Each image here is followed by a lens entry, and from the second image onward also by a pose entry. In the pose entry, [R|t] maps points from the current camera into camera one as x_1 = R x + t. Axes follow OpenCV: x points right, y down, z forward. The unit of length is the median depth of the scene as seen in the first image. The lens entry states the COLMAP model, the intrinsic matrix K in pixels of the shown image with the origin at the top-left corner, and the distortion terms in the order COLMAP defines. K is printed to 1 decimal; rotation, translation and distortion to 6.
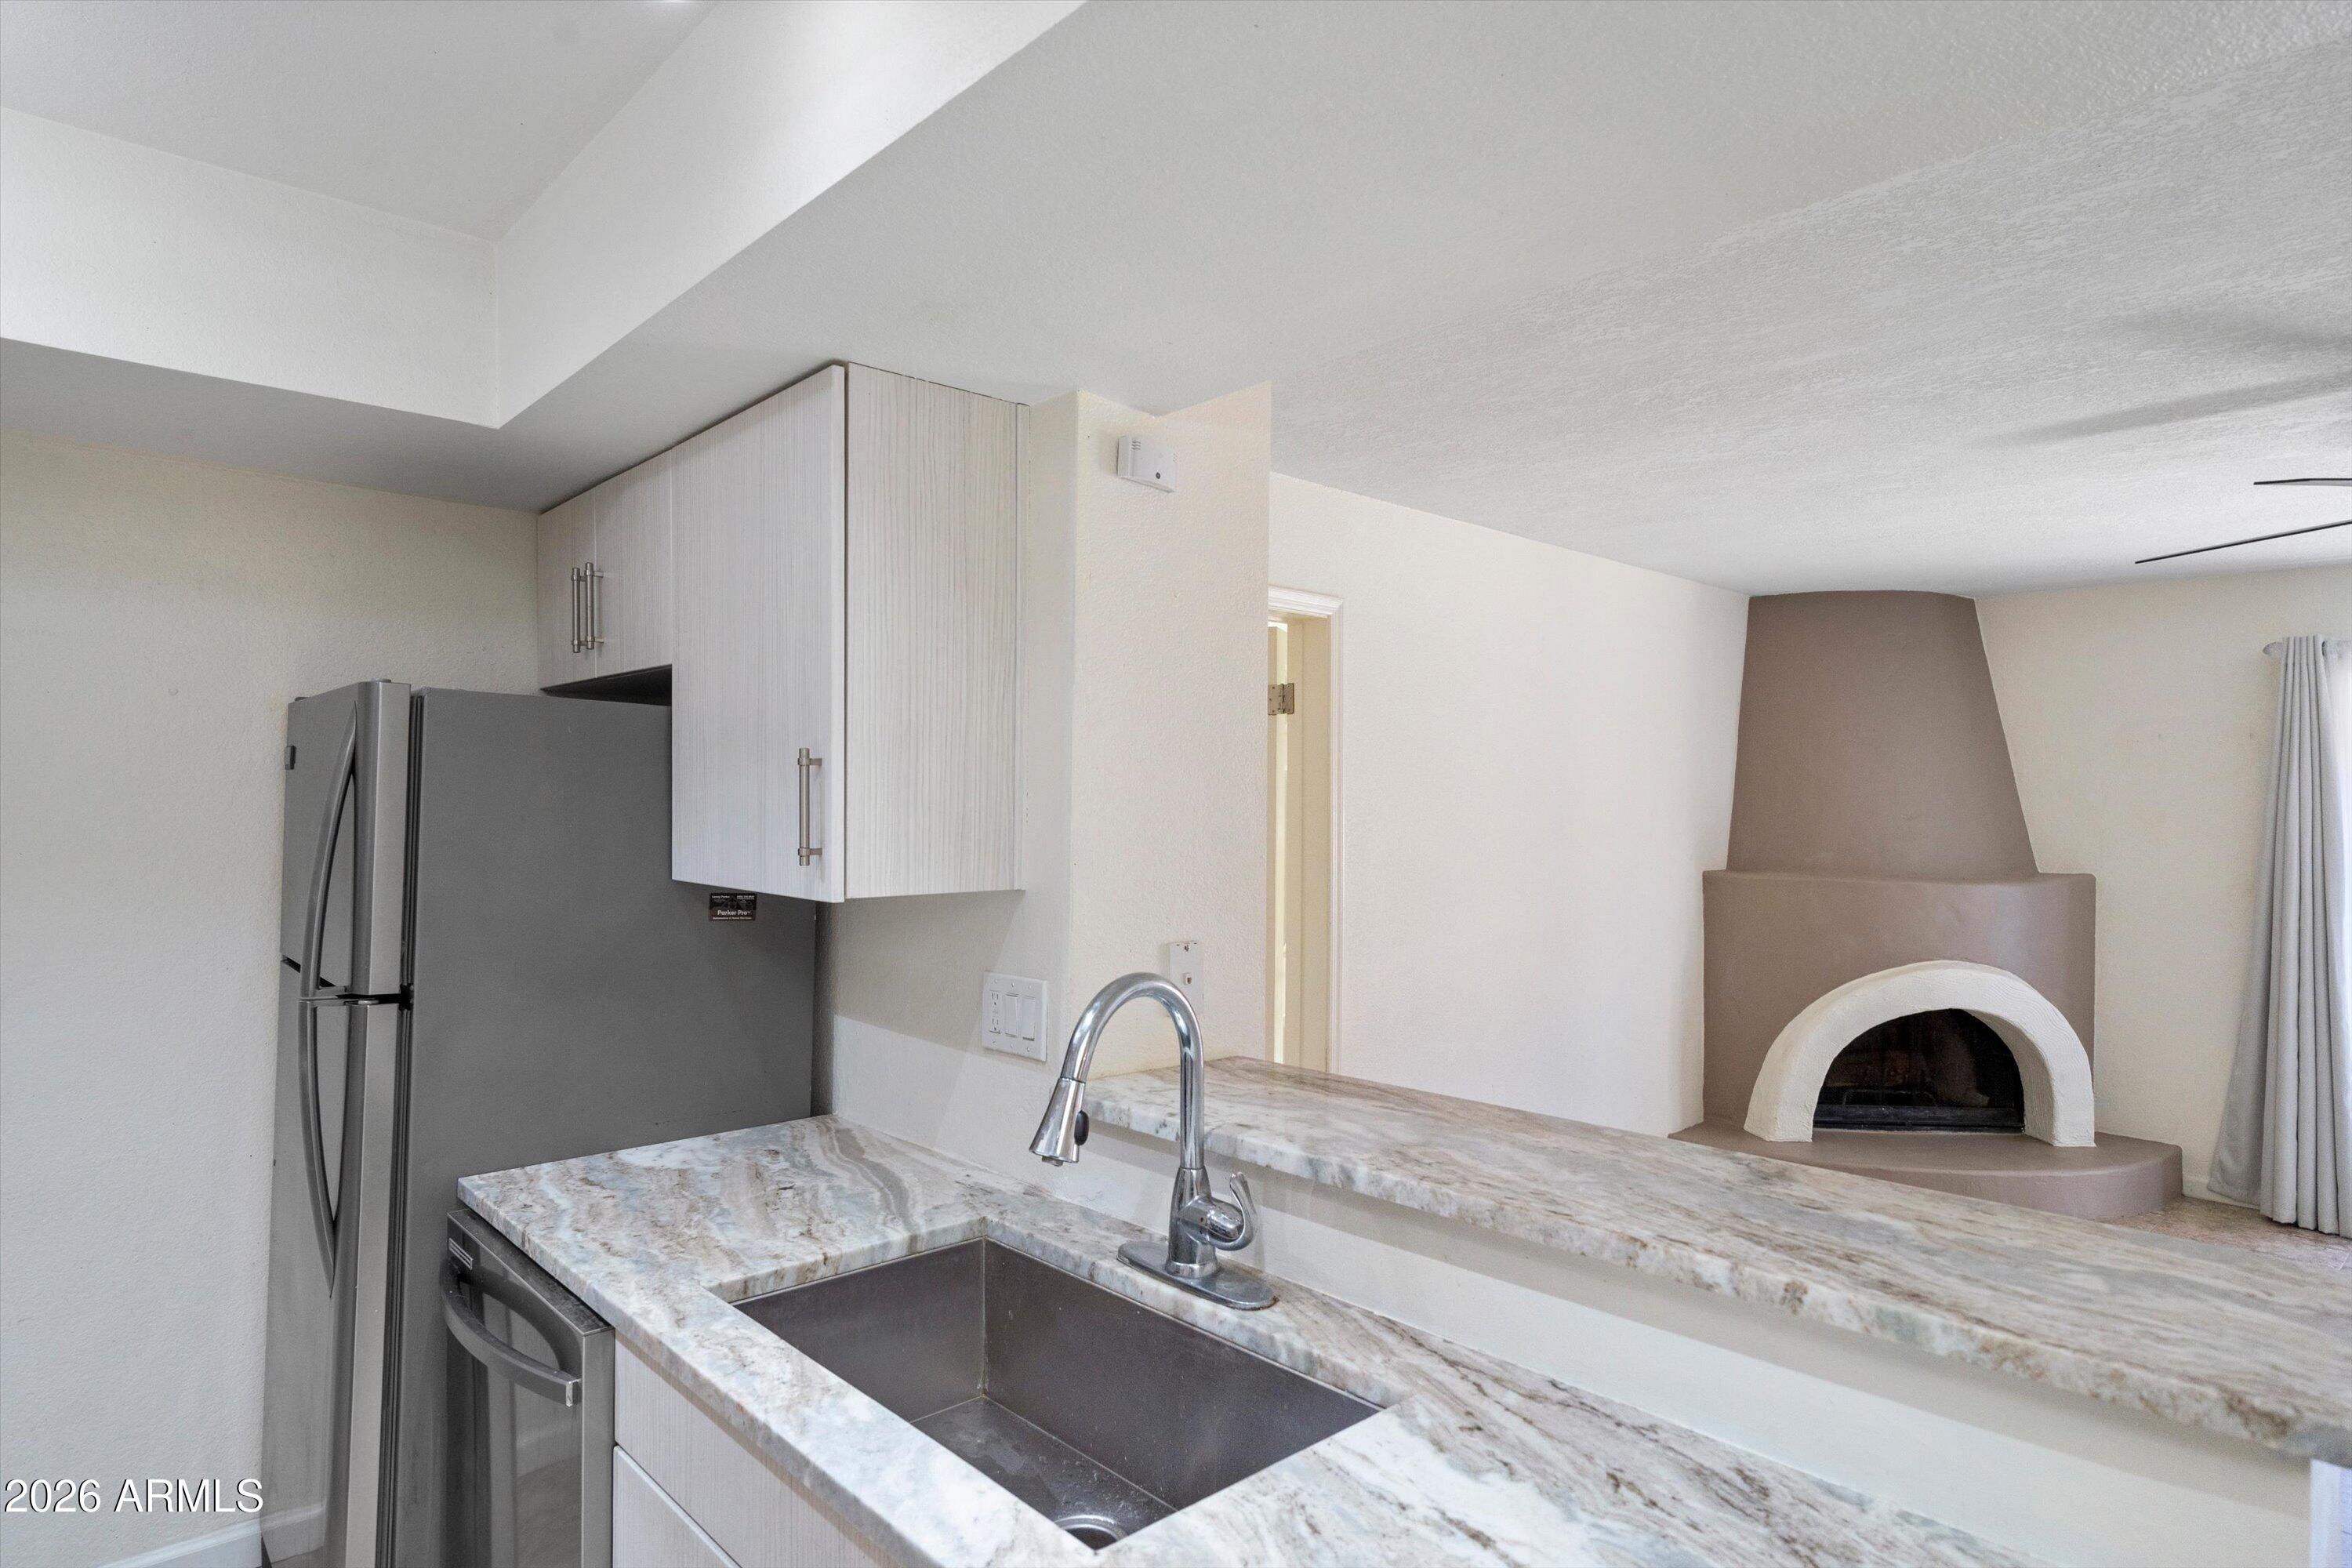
lens RADIAL K [[1298.8, 0, 1174.6], [0, 1298.8, 802.4], [0, 0, 1]] dist [0.003162, -0.000096]
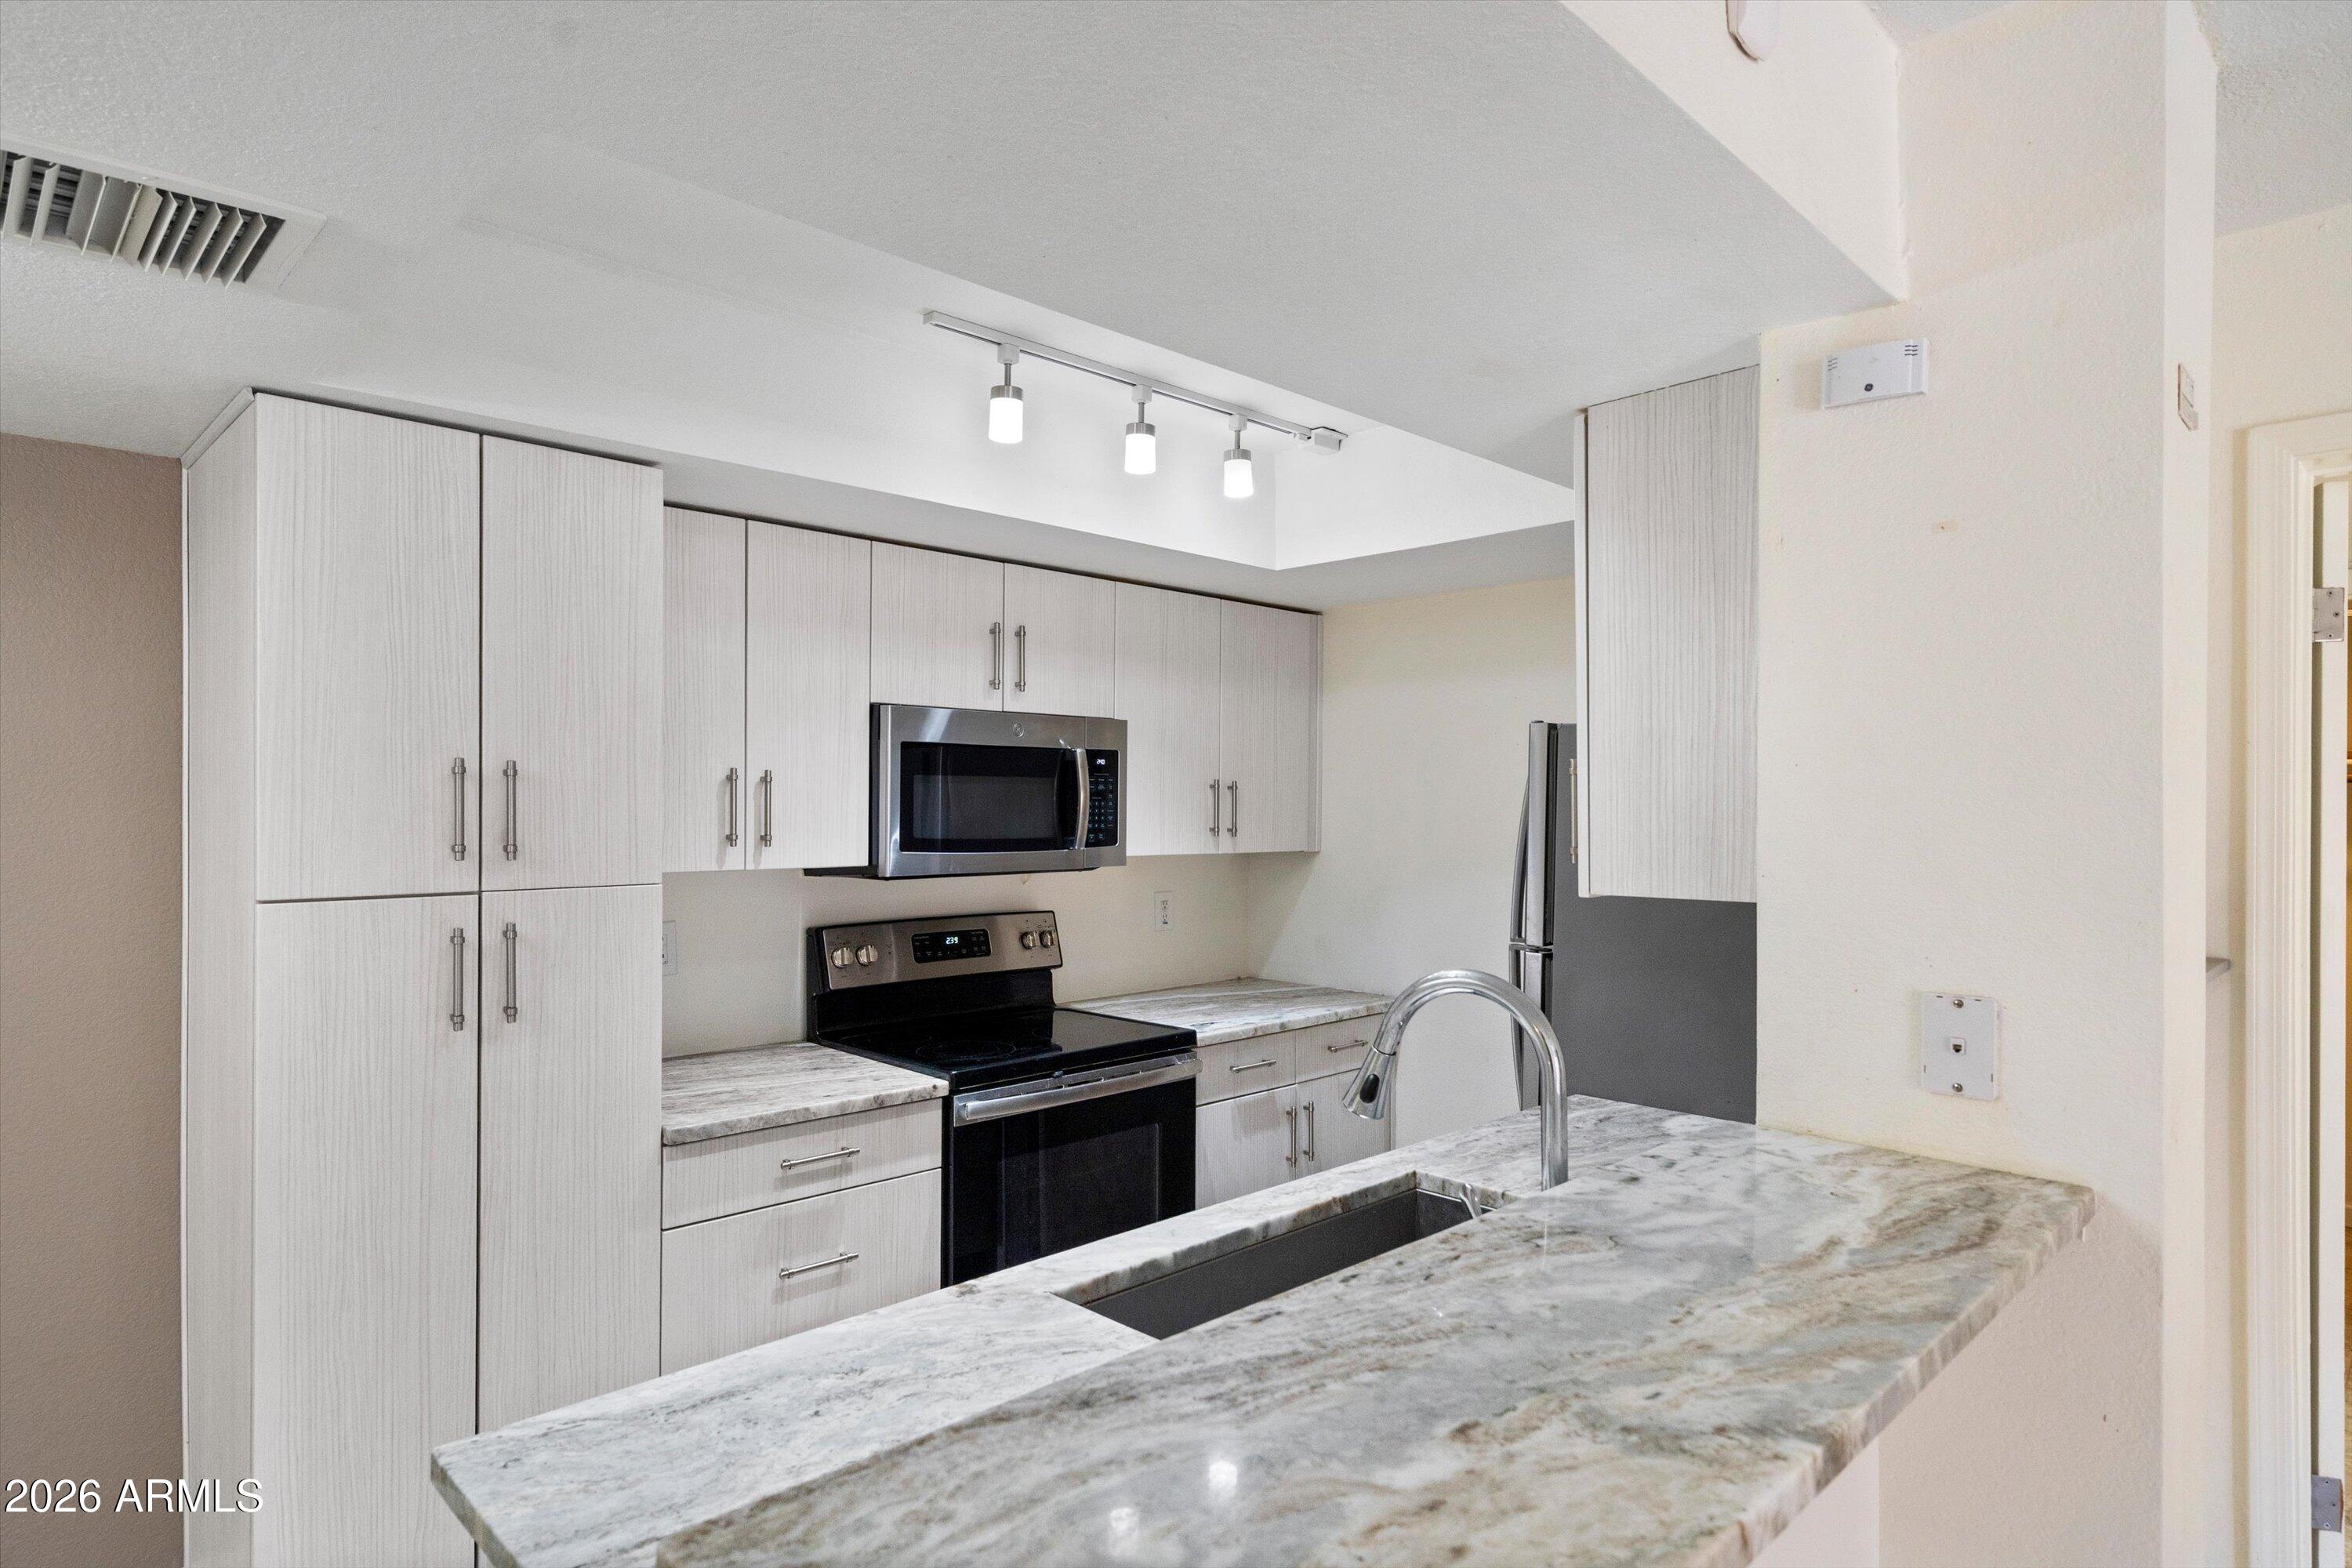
lens RADIAL K [[1275.6, 0, 1174.1], [0, 1275.6, 807.9], [0, 0, 1]] dist [0.003775, 0.000229]
pose [[0.038253, -0.004939, -0.999256, 0.922111], [-0.000278, 0.999988, -0.004953, 0.007045], [0.999268, 0.000467, 0.038251, 0.688808]]
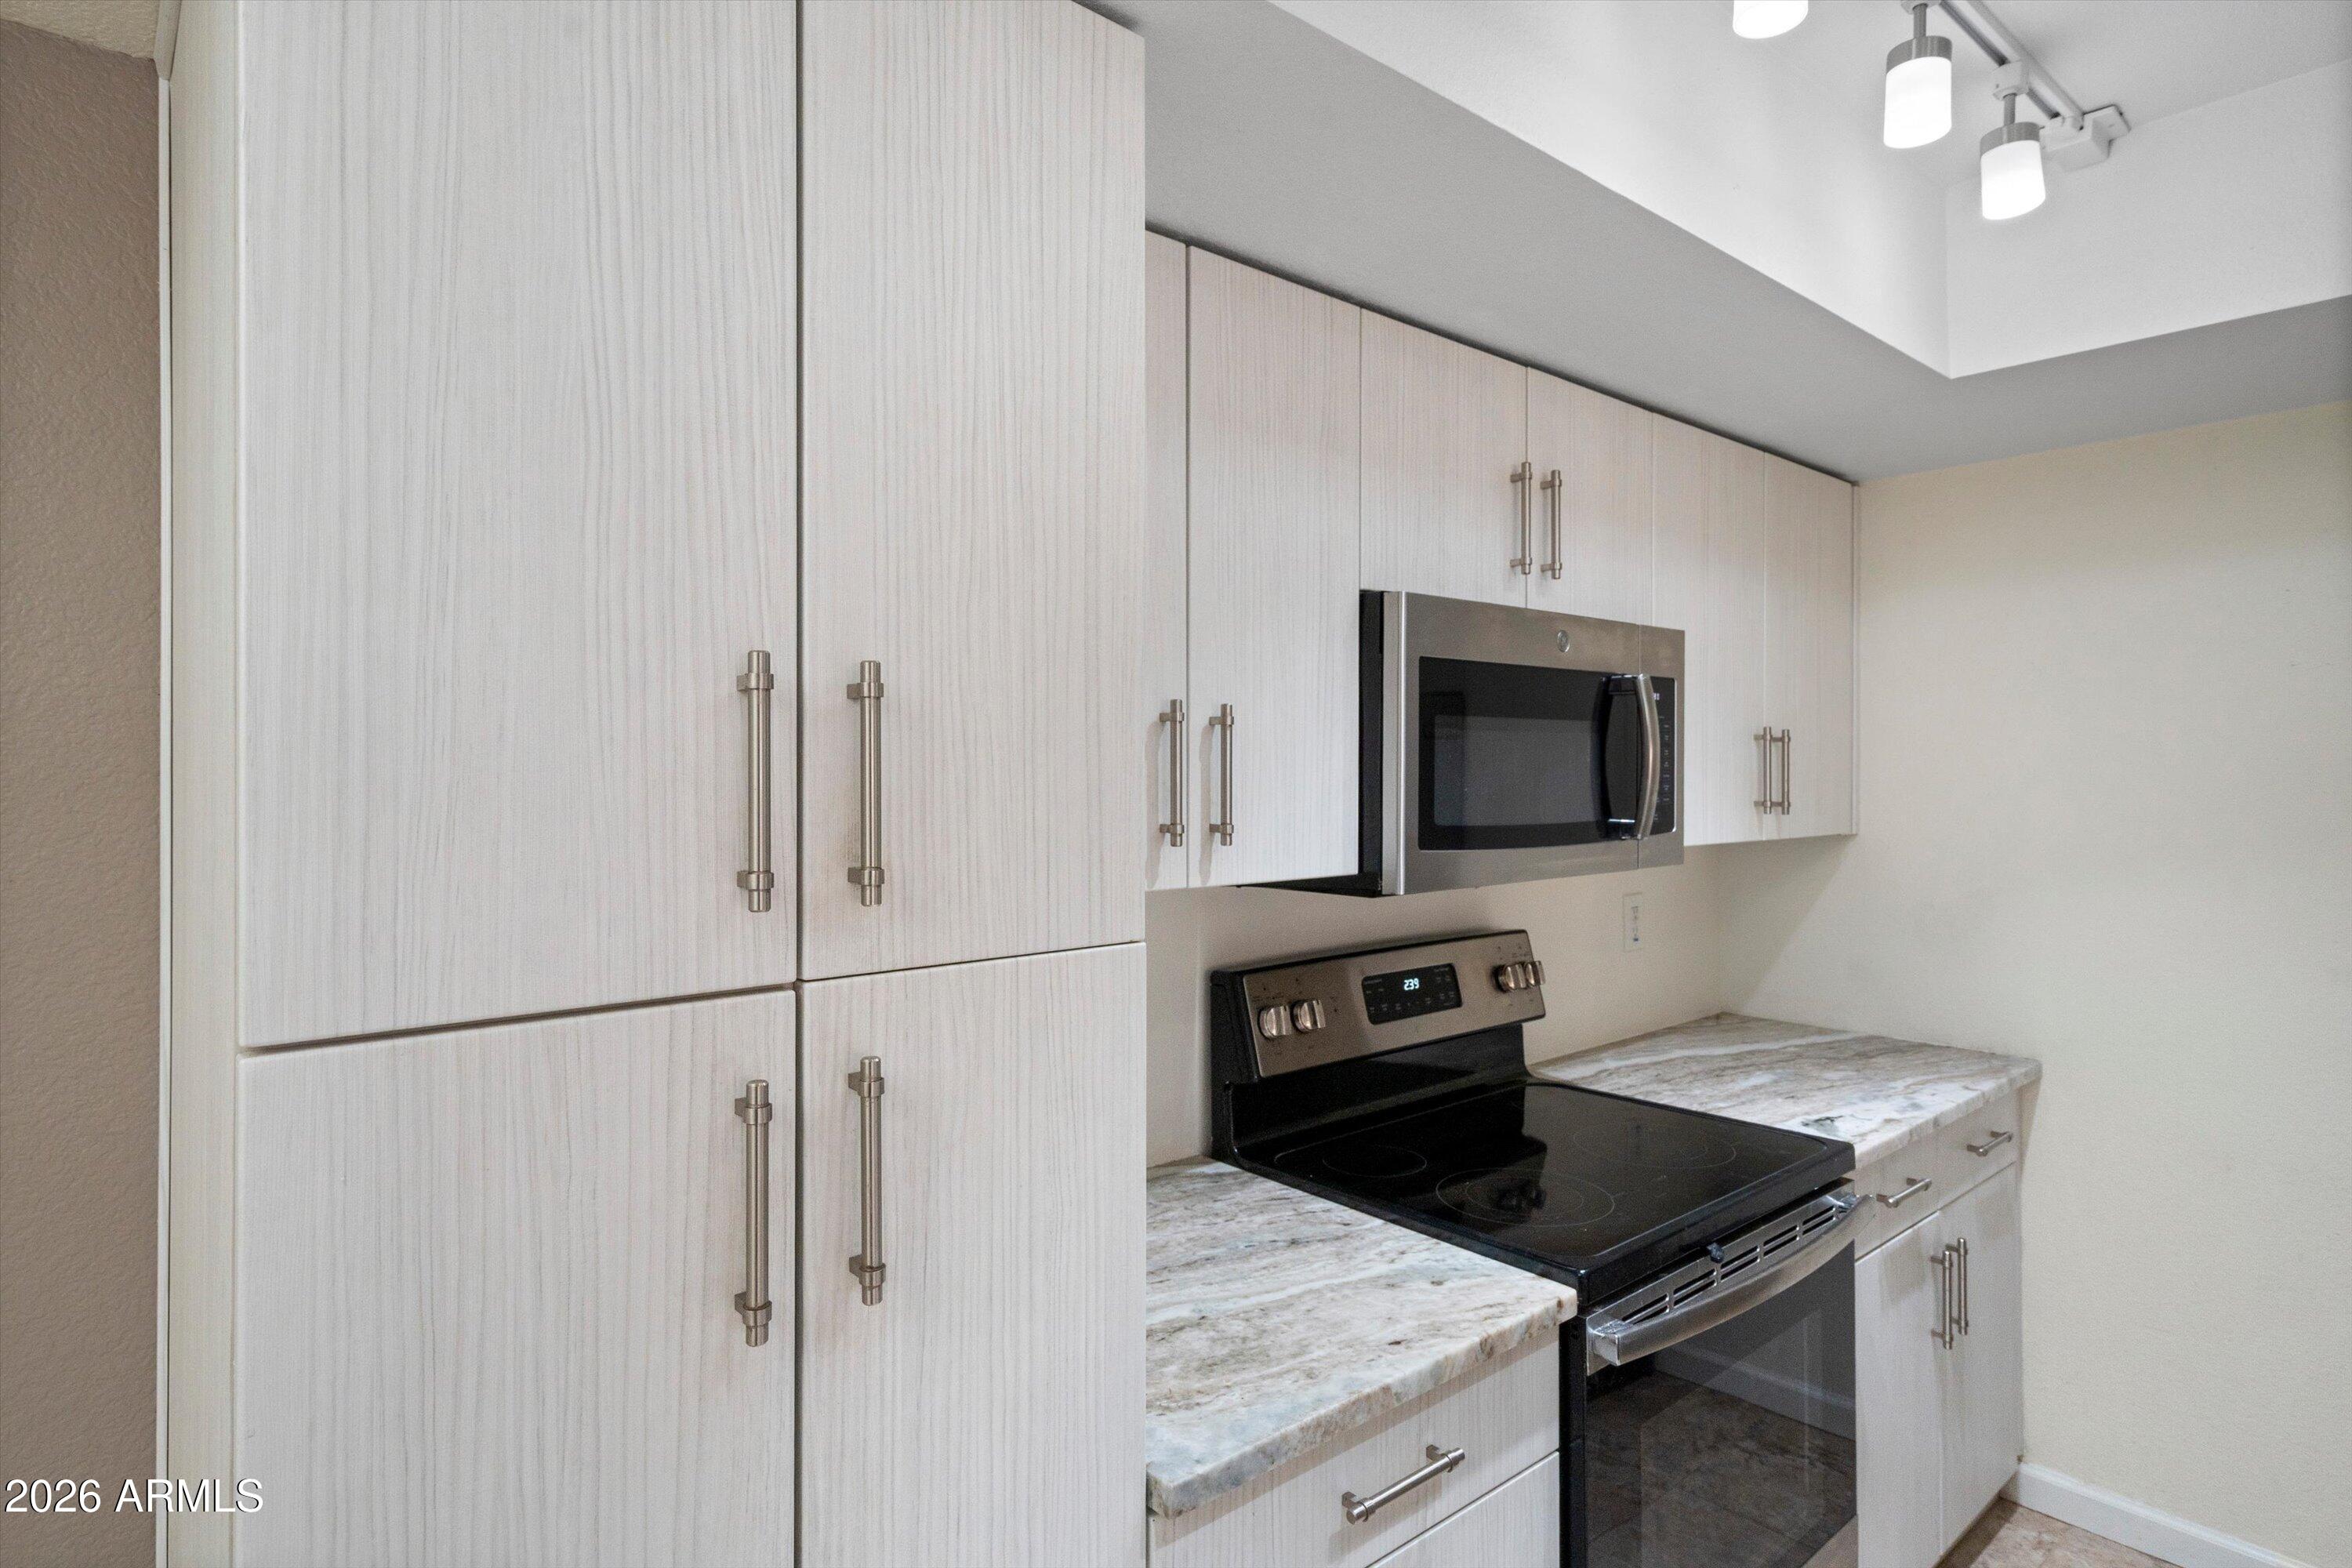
lens RADIAL K [[1252.8, 0, 1178.6], [0, 1252.8, 761.7], [0, 0, 1]] dist [0.005234, 0.000841]
pose [[-0.031293, -0.013452, -0.999420, 0.112008], [0.004893, 0.999895, -0.013612, 0.002095], [0.999498, -0.005316, -0.031224, 0.206390]]
